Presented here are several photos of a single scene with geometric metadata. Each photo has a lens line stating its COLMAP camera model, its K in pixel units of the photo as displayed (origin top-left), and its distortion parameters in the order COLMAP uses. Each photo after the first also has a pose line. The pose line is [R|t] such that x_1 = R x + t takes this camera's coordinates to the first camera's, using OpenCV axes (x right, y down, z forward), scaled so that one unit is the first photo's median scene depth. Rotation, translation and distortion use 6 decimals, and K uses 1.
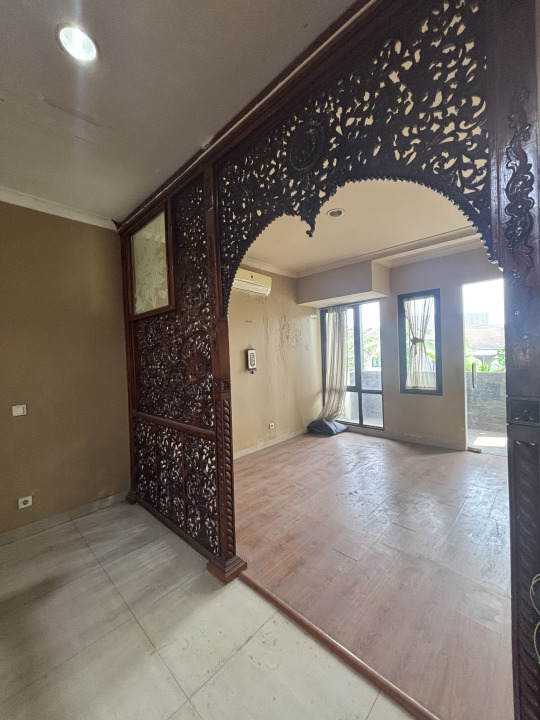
lens RADIAL K [[289.1, 0, 268.9], [0, 289.1, 354.4], [0, 0, 1]] dist [0.001360, -0.000319]
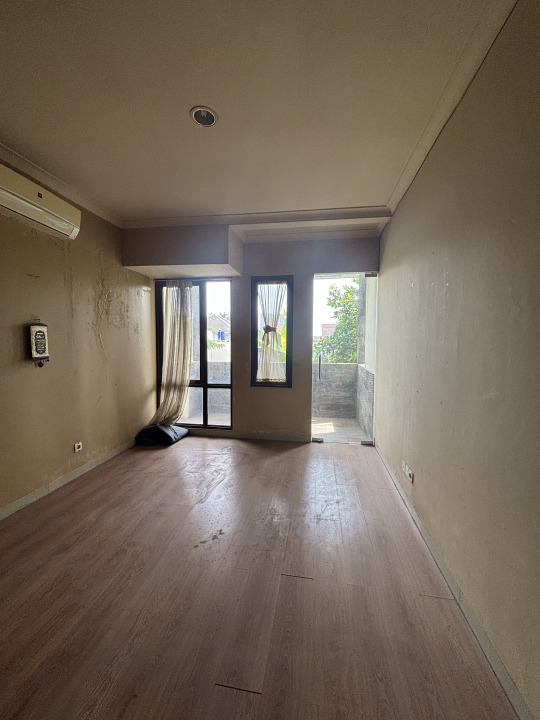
lens RADIAL K [[289.1, 0, 269.5], [0, 289.1, 358.4], [0, 0, 1]] dist [0.001360, -0.000319]
pose [[0.823885, 0.008851, 0.566687, -0.005921], [-0.037644, 0.998525, 0.039135, 0.009436], [-0.565505, -0.053575, 0.823003, 0.237362]]
